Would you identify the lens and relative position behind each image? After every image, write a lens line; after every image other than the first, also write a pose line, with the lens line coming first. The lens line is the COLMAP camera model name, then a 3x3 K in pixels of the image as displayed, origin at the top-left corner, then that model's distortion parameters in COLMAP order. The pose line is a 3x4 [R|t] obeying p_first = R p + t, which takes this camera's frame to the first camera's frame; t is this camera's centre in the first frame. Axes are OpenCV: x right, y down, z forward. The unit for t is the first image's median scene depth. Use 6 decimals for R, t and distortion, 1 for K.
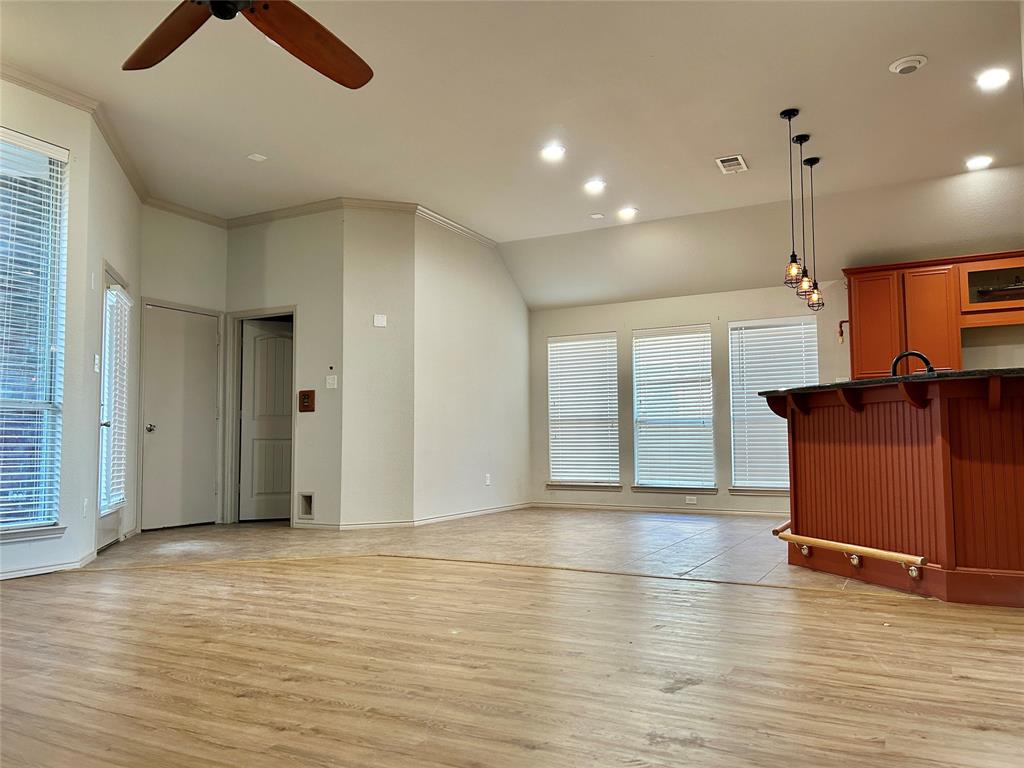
lens RADIAL K [[764.6, 0, 505.3], [0, 764.6, 389.1], [0, 0, 1]] dist [0.063835, -0.065488]
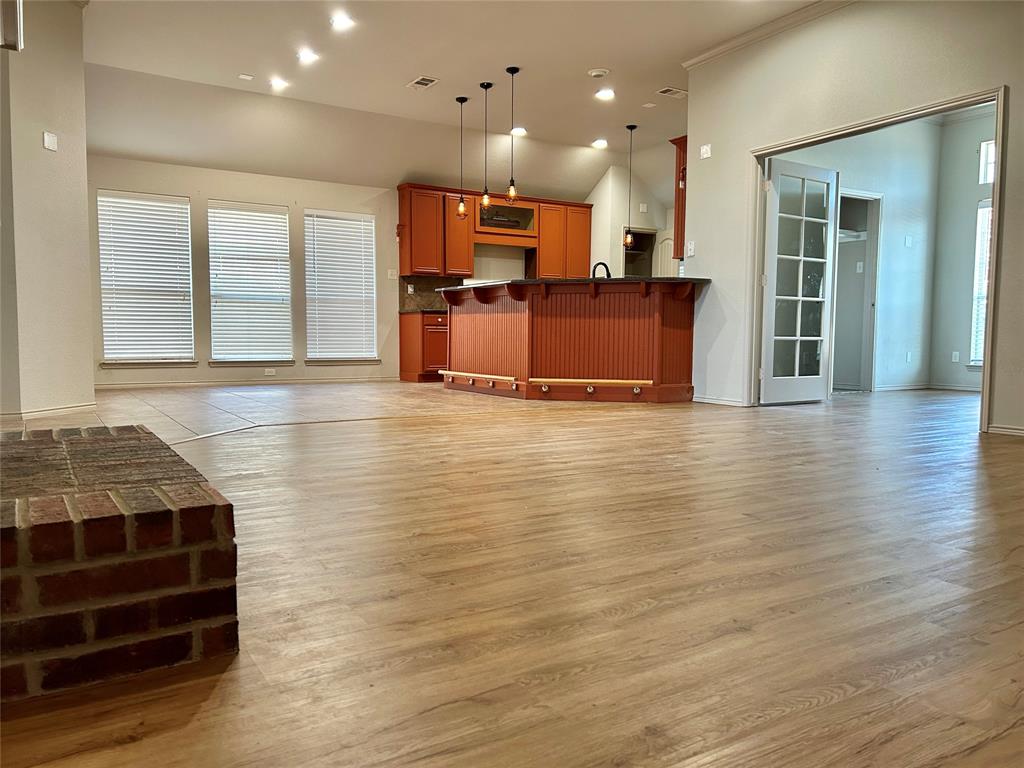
lens RADIAL K [[764.6, 0, 507.2], [0, 764.6, 391.7], [0, 0, 1]] dist [0.063835, -0.065488]
pose [[0.495422, -0.056276, 0.866828, -0.622933], [-0.070622, 0.991986, 0.104764, 0.042322], [-0.865777, -0.113120, 0.487477, 0.222341]]
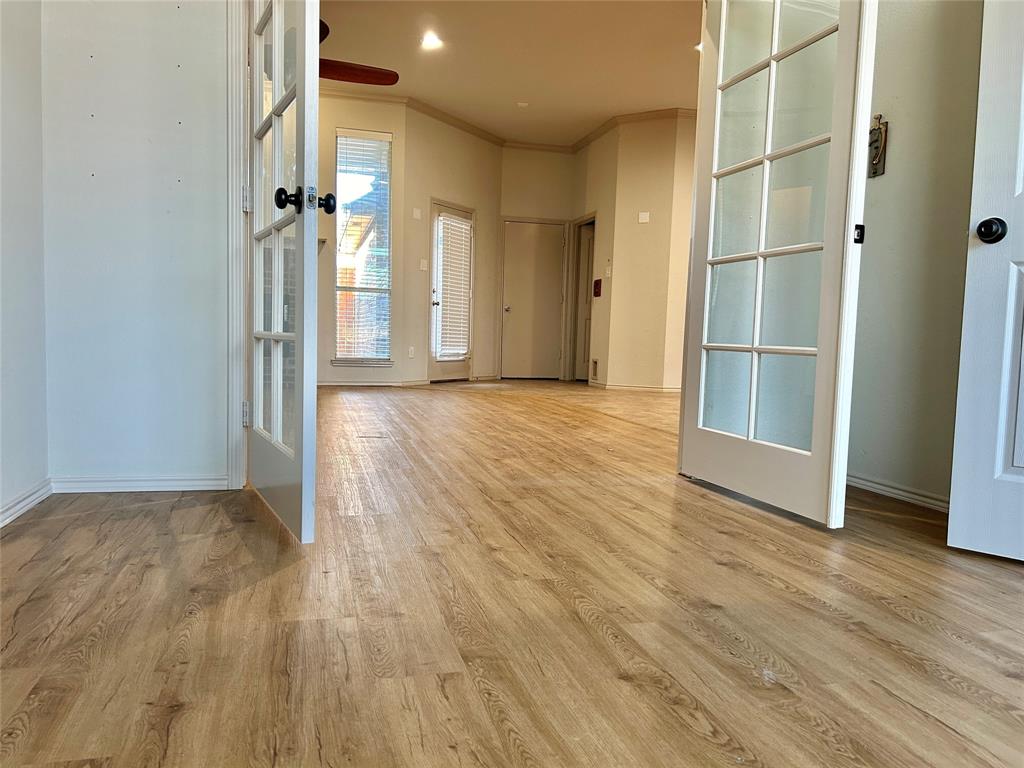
lens RADIAL K [[764.6, 0, 511.6], [0, 764.6, 388.7], [0, 0, 1]] dist [0.063835, -0.065488]
pose [[0.688104, 0.079016, -0.721297, 0.584826], [0.019538, 0.991675, 0.127273, 0.017469], [0.725349, -0.101670, 0.680832, 0.017990]]
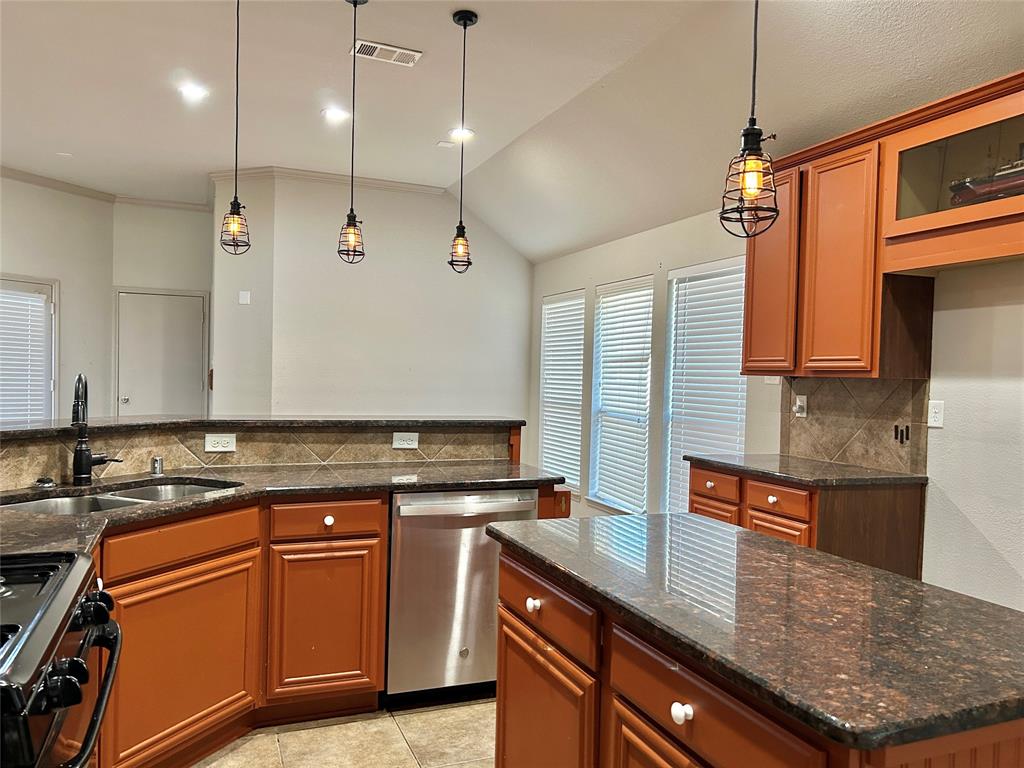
lens RADIAL K [[764.6, 0, 511.2], [0, 764.6, 388.2], [0, 0, 1]] dist [0.063835, -0.065488]
pose [[0.765957, 0.038890, -0.641714, 0.716764], [0.016955, 0.996599, 0.080636, -0.050089], [0.642668, -0.072644, 0.762693, 0.478587]]
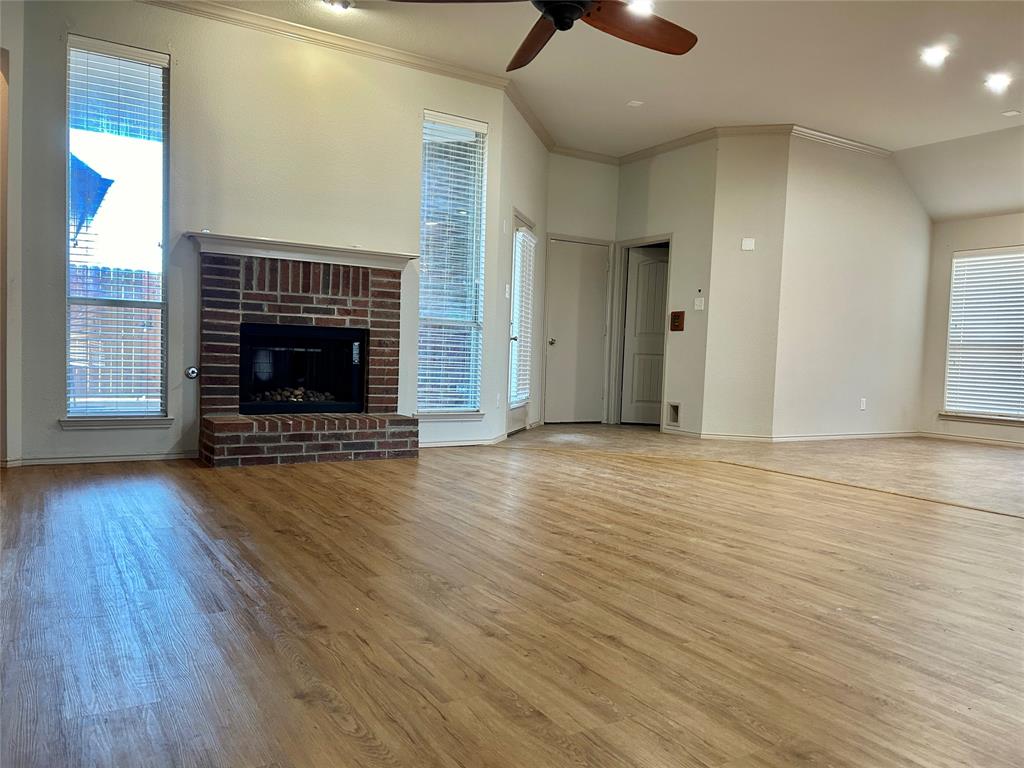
lens RADIAL K [[764.6, 0, 508.8], [0, 764.6, 397.3], [0, 0, 1]] dist [0.063835, -0.065488]
pose [[0.861315, 0.066976, -0.503637, 0.099772], [-0.004639, 0.992268, 0.124024, -0.012069], [0.508050, -0.104487, 0.854967, -0.085022]]
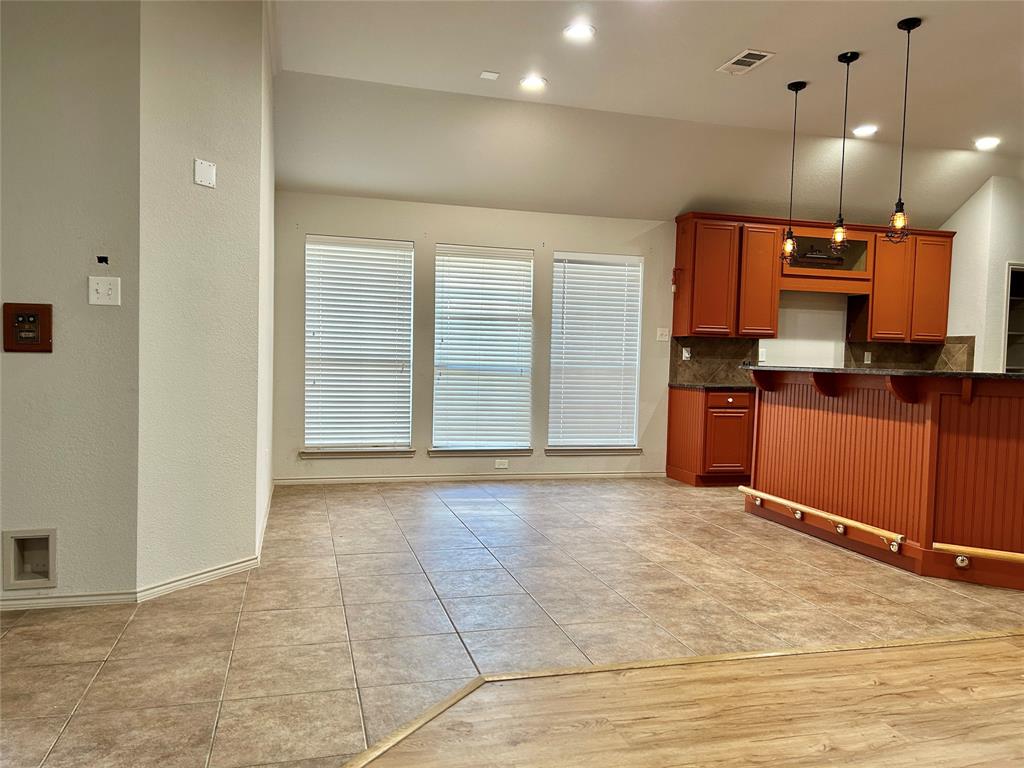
lens RADIAL K [[764.6, 0, 509.1], [0, 764.6, 396.7], [0, 0, 1]] dist [0.063835, -0.065488]
pose [[0.716623, -0.013422, 0.697332, -0.381376], [-0.080609, 0.991521, 0.101923, -0.013385], [-0.692787, -0.129251, 0.709465, 0.501223]]
